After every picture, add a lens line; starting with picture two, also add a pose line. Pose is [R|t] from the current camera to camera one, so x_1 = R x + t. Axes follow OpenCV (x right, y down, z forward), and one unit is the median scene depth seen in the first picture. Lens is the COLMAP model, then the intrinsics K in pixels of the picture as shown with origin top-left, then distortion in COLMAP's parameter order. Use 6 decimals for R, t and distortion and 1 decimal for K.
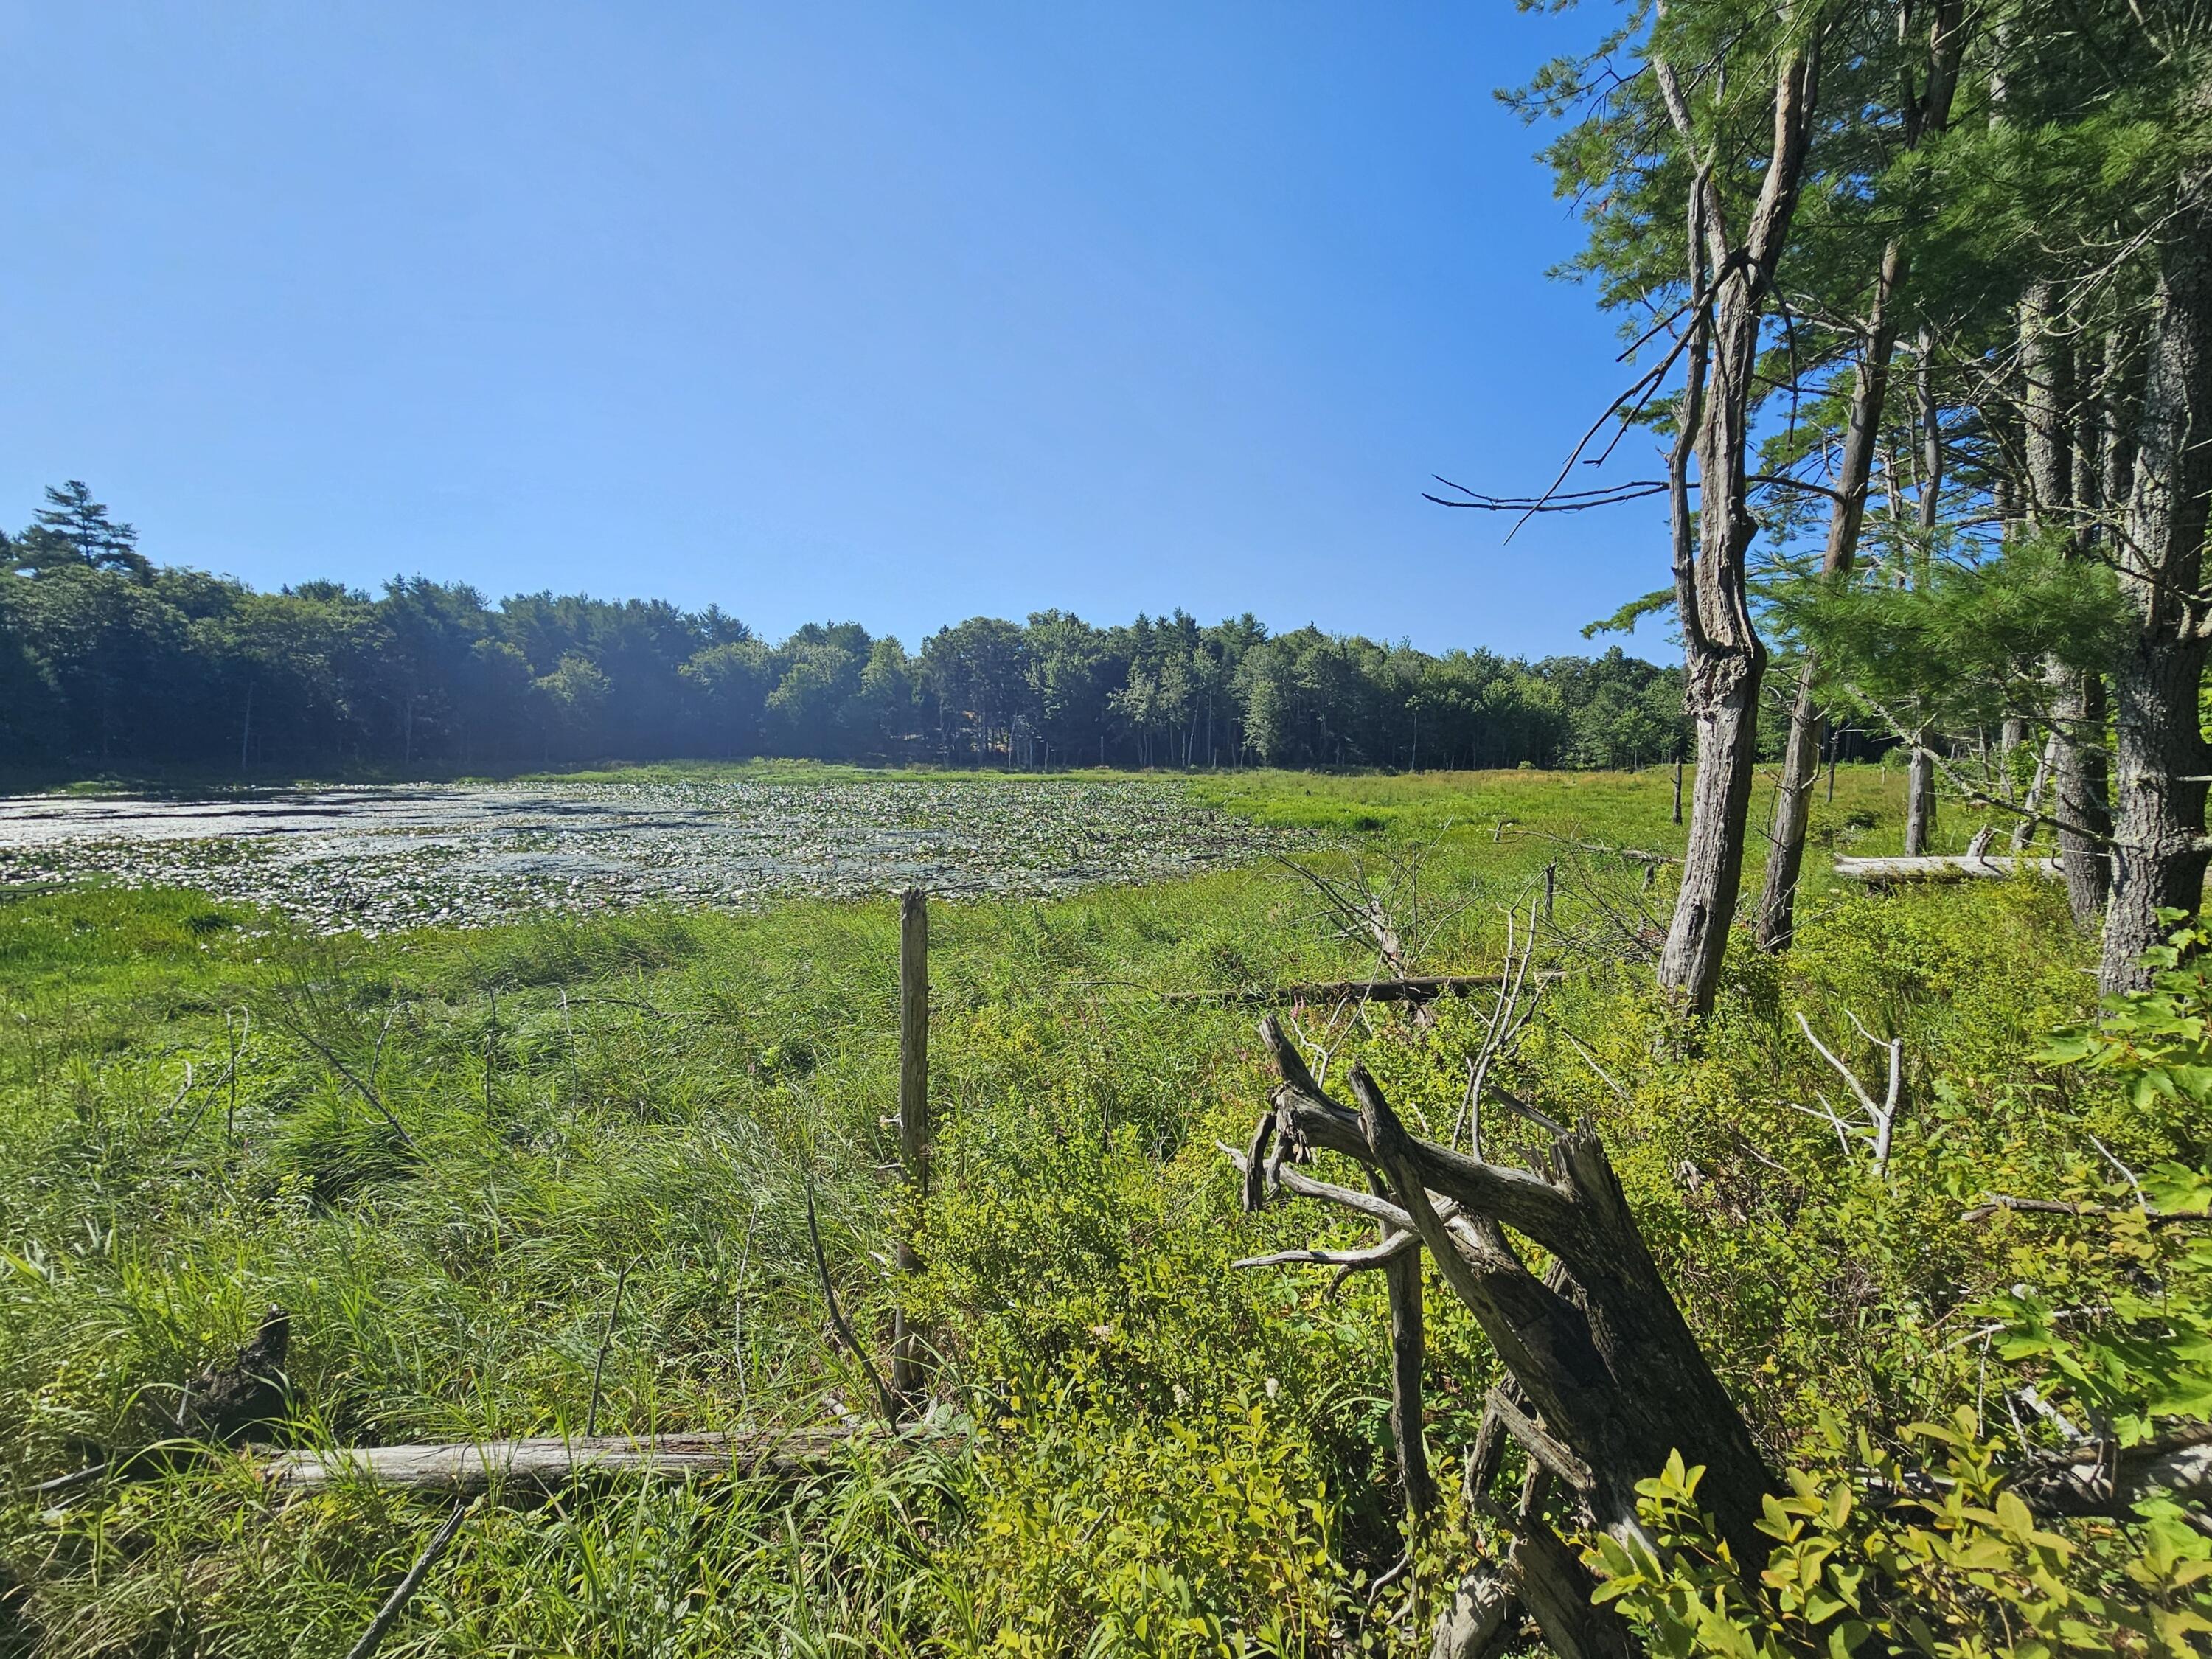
lens RADIAL K [[961.6, 0, 1106.0], [0, 961.6, 829.5], [0, 0, 1]] dist [-0.003273, 0.000437]
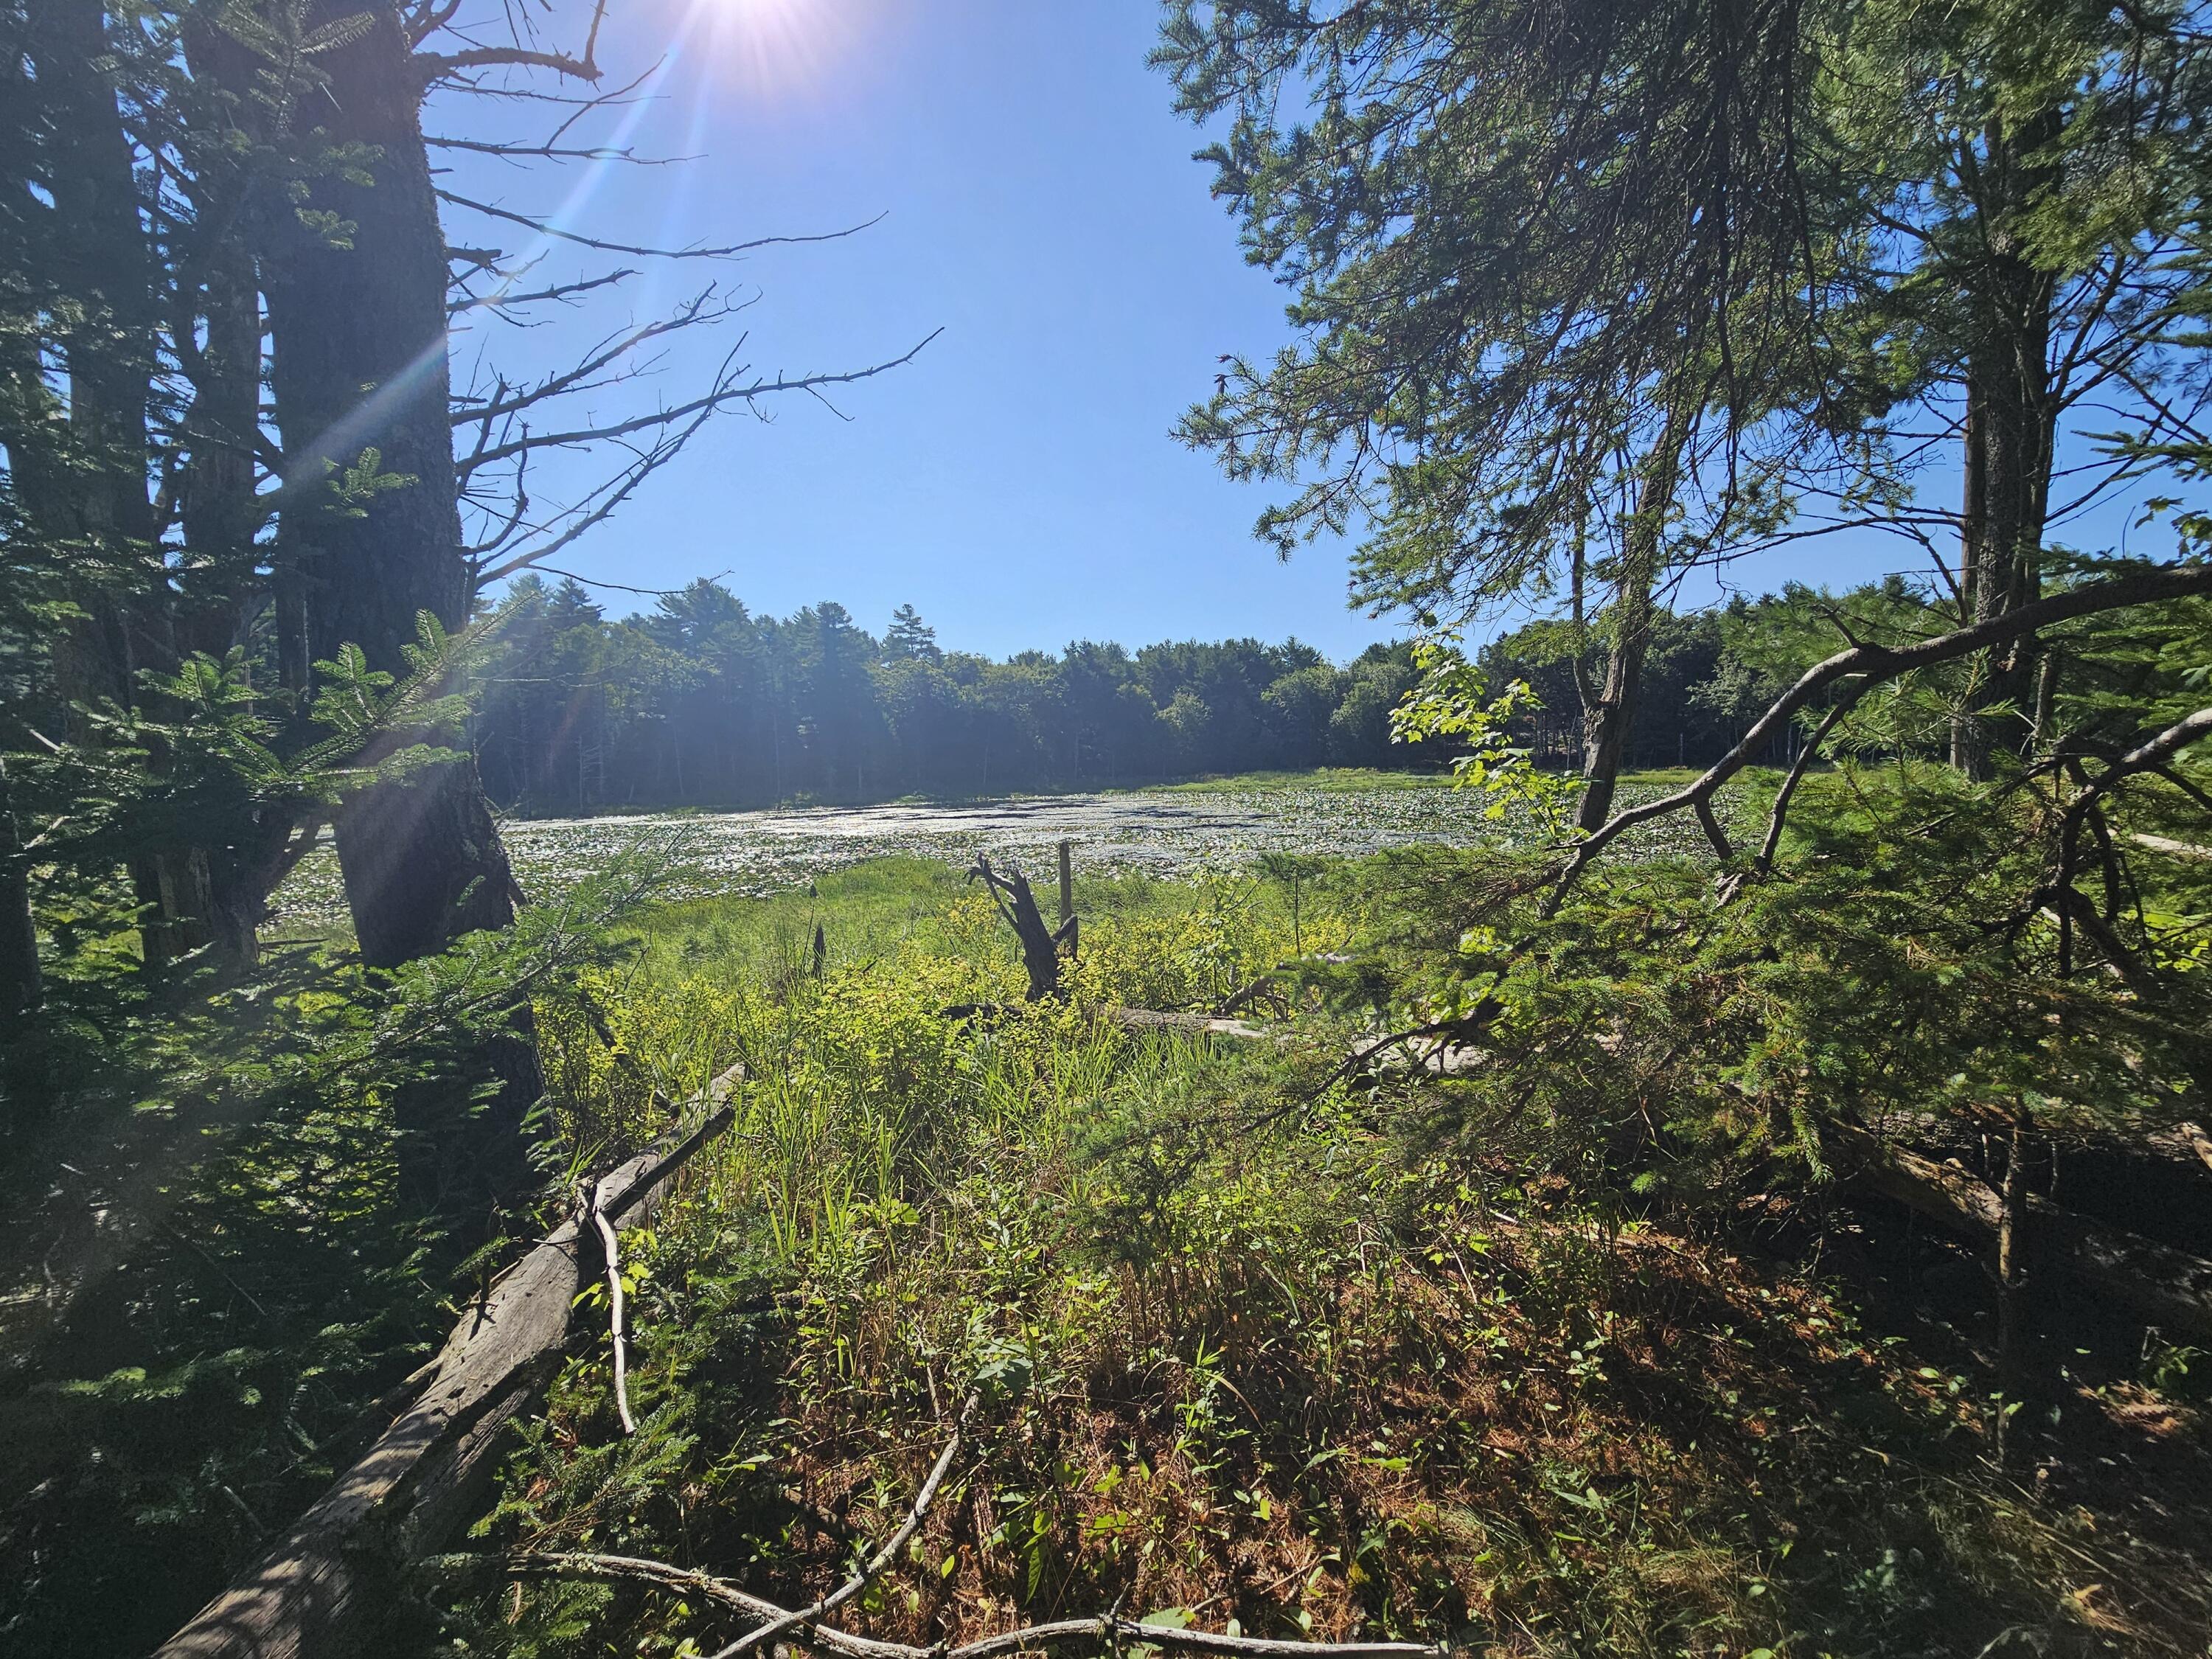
lens RADIAL K [[961.6, 0, 1106.0], [0, 961.6, 829.5], [0, 0, 1]] dist [-0.003273, 0.000437]
pose [[0.811264, 0.008376, -0.584620, 0.100164], [-0.011740, 0.999929, -0.001965, 0.003087], [0.584562, 0.008457, 0.811305, -0.074091]]
